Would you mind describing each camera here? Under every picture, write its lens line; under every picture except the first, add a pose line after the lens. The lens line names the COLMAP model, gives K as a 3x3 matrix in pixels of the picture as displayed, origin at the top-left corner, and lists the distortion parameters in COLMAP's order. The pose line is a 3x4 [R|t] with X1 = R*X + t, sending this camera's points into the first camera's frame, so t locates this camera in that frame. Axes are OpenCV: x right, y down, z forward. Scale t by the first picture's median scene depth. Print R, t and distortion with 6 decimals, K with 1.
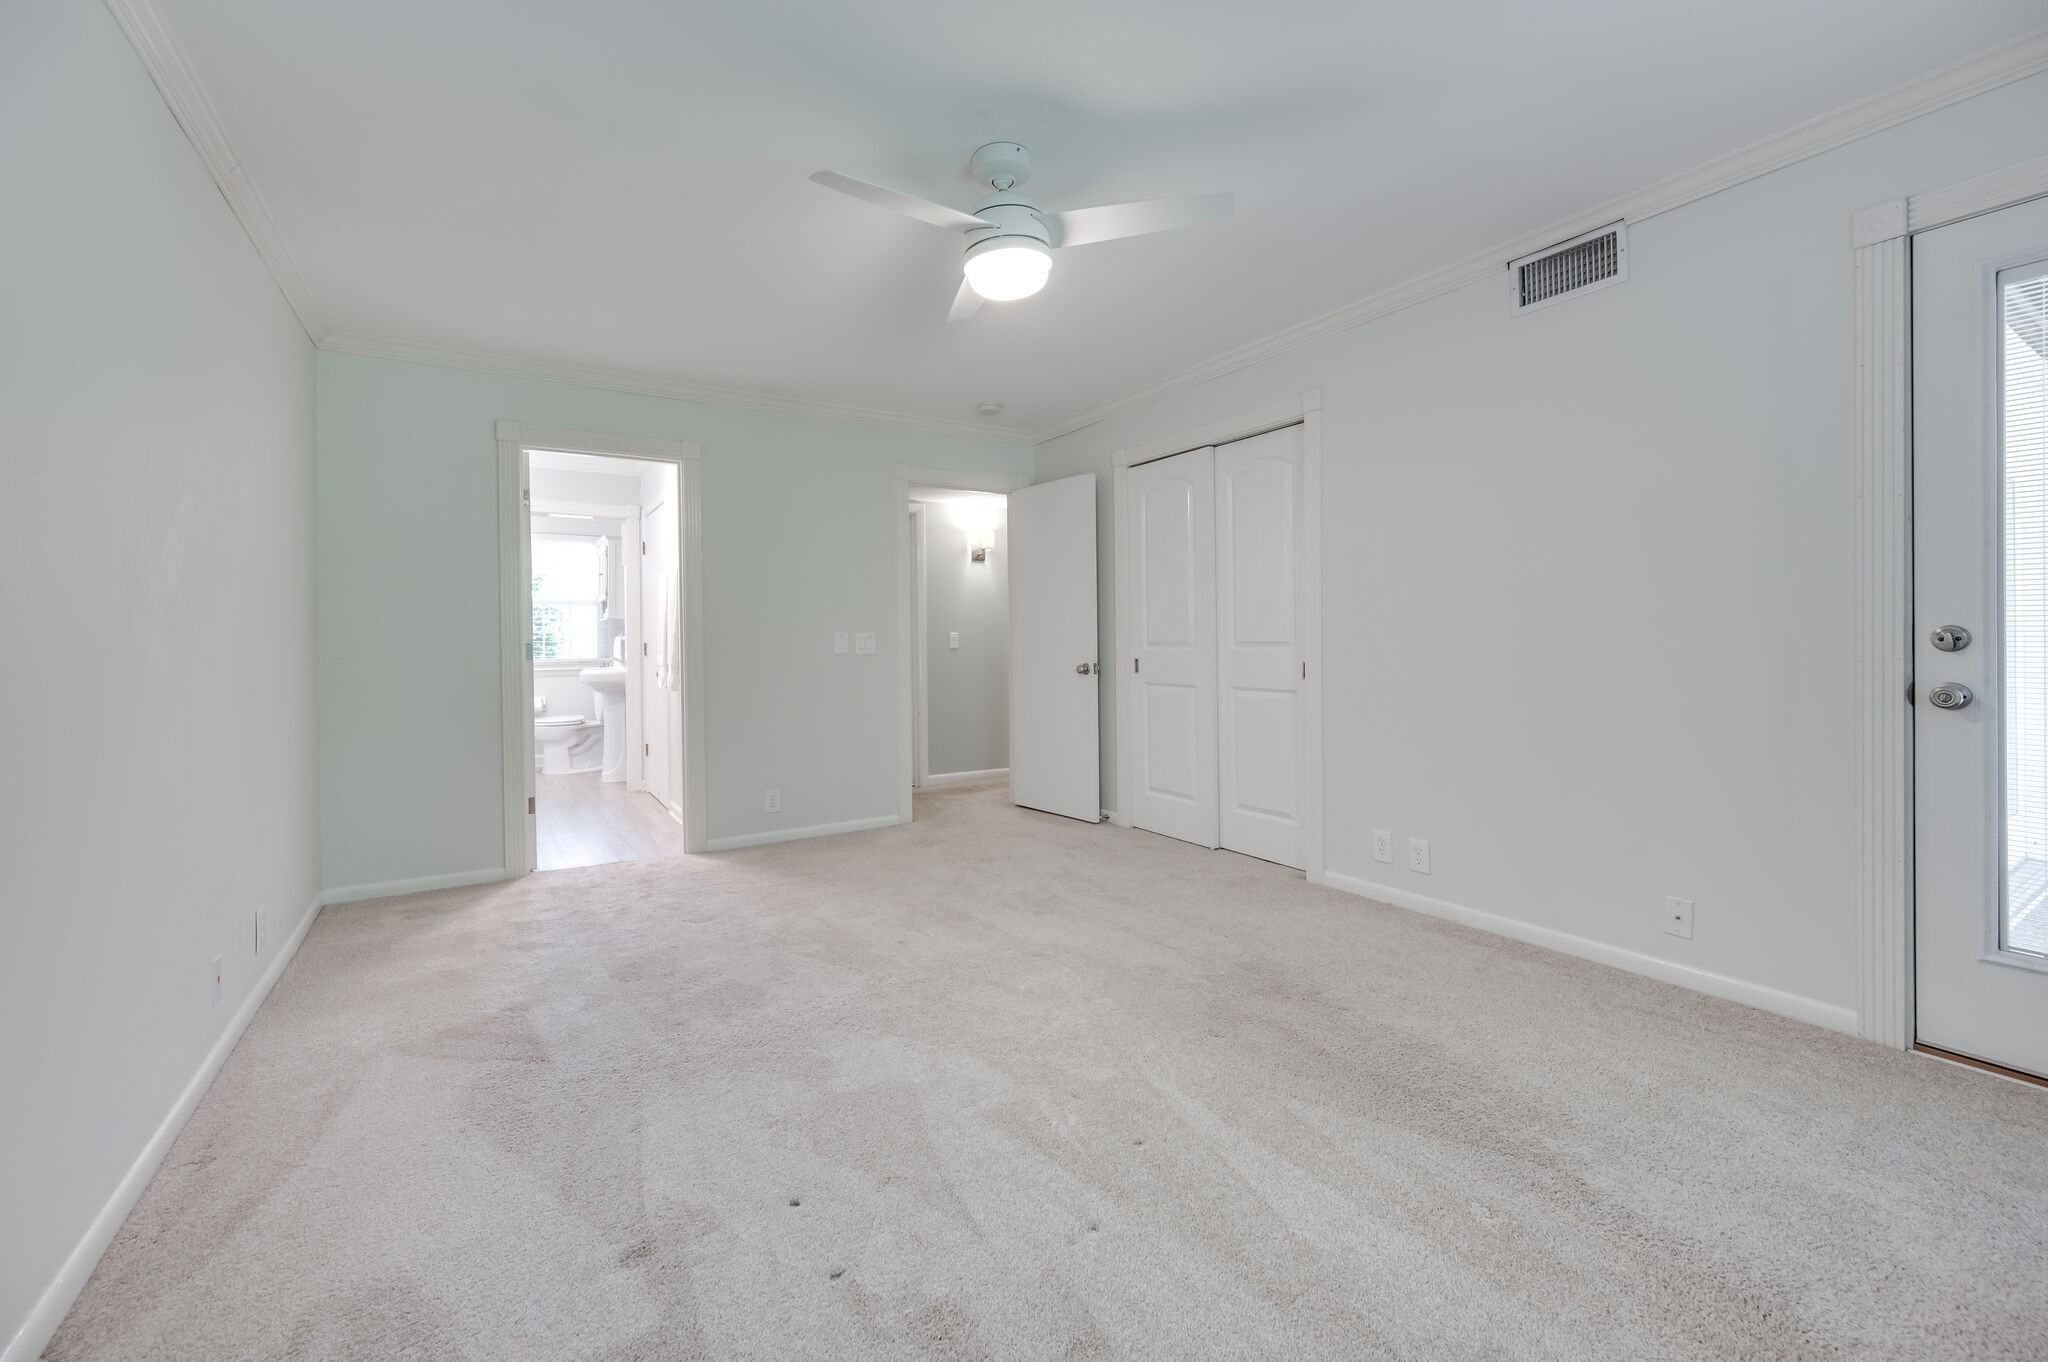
lens RADIAL K [[811.0, 0, 1025.1], [0, 811.0, 676.4], [0, 0, 1]] dist [0.000549, 0.000012]
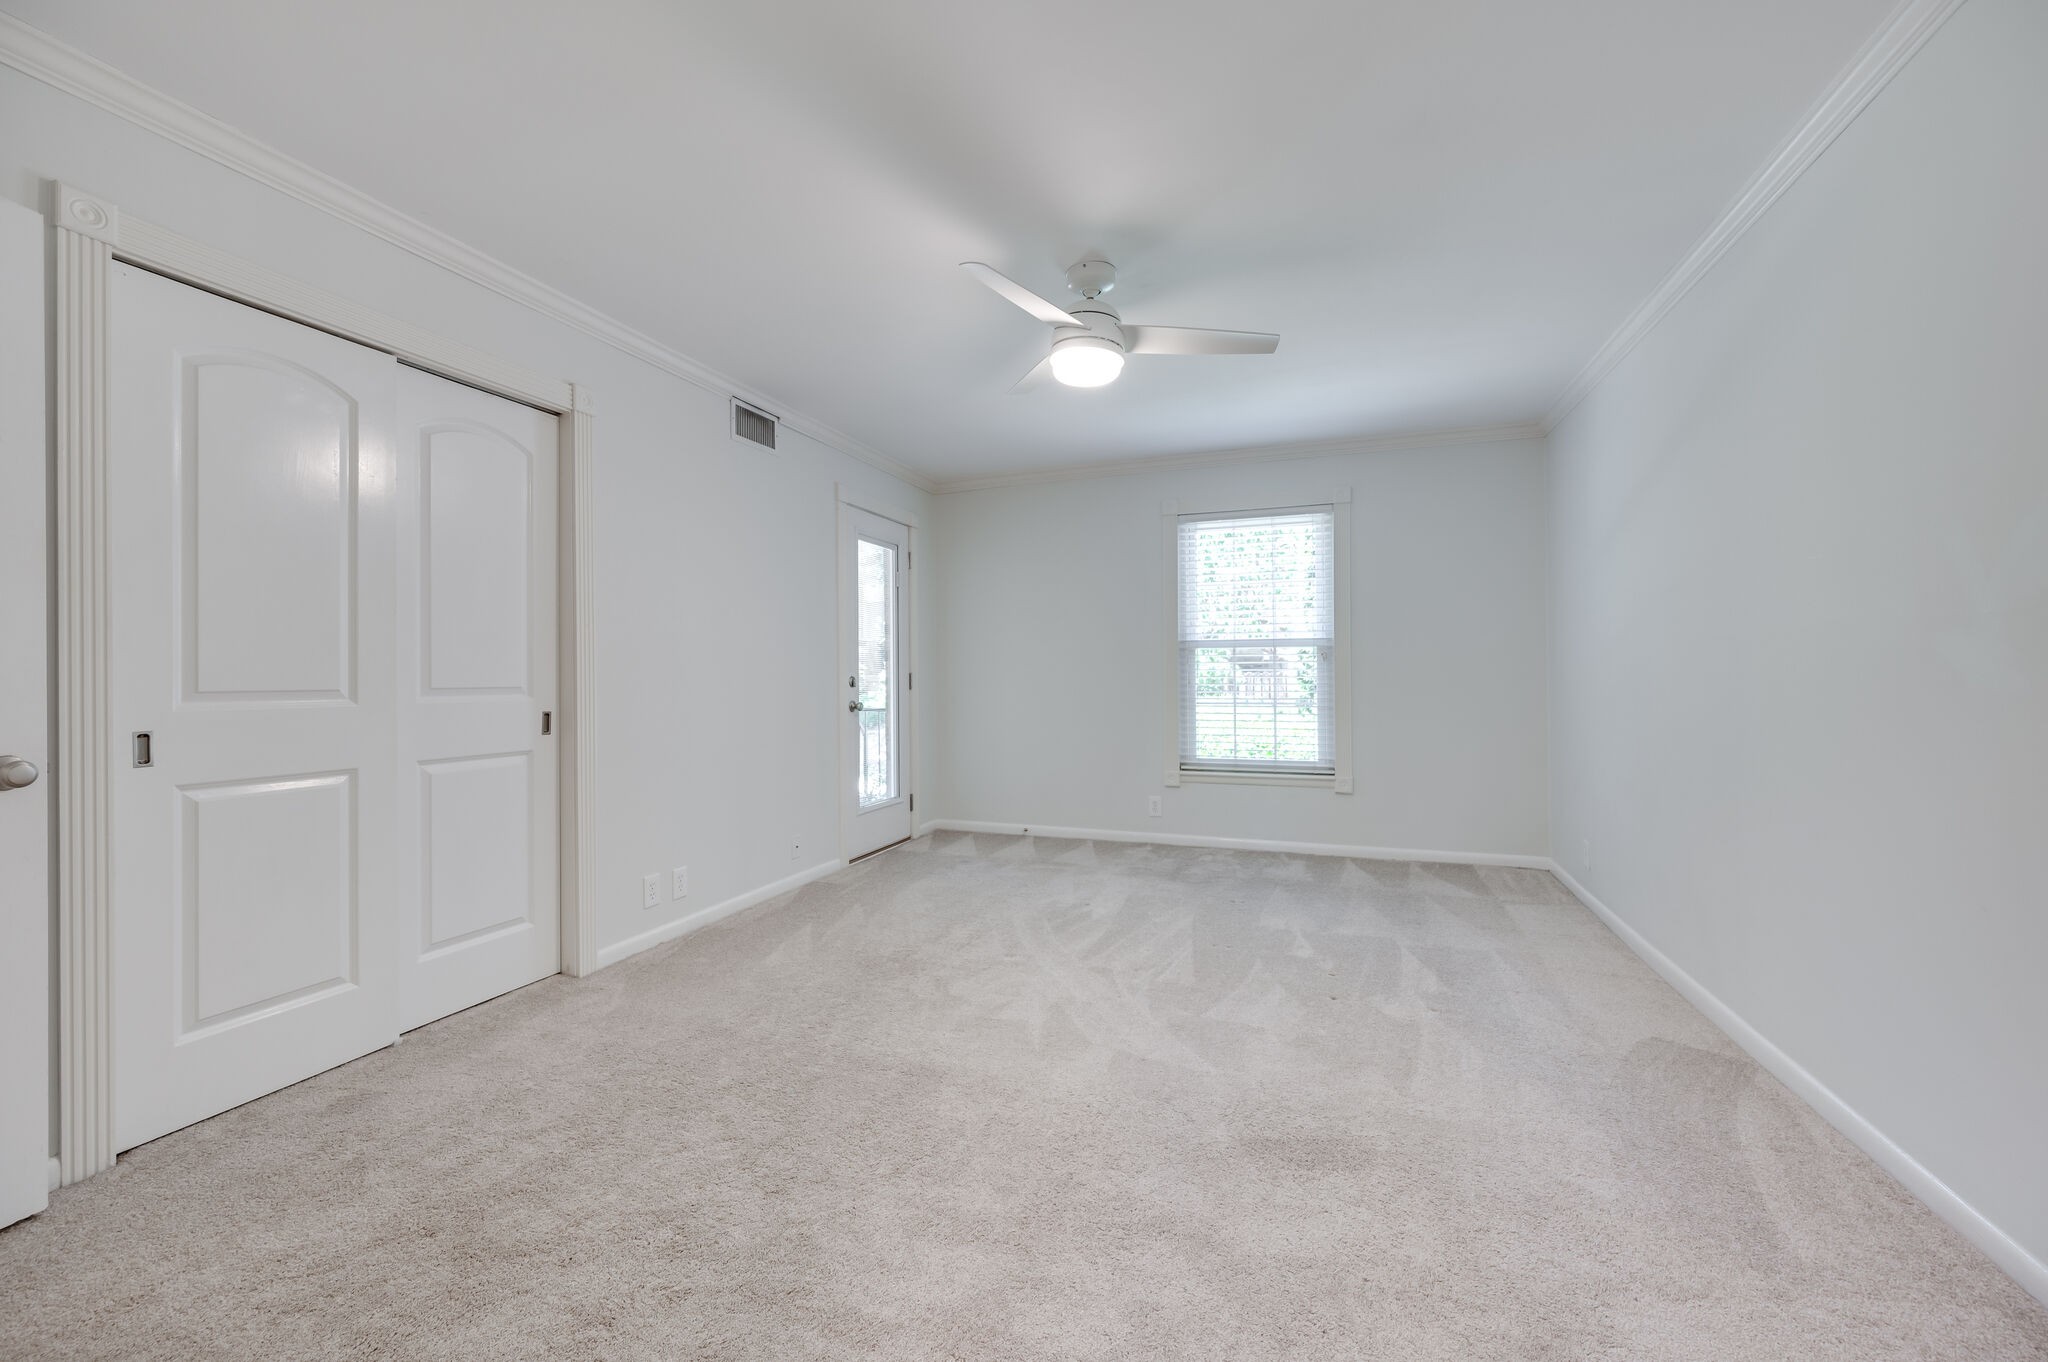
lens RADIAL K [[811.0, 0, 1025.1], [0, 811.0, 676.4], [0, 0, 1]] dist [0.000549, 0.000012]
pose [[-0.599987, 0.001043, 0.800009, -0.590818], [0.032881, 0.999186, 0.023357, -0.057715], [-0.799334, 0.040319, -0.599533, 1.143766]]
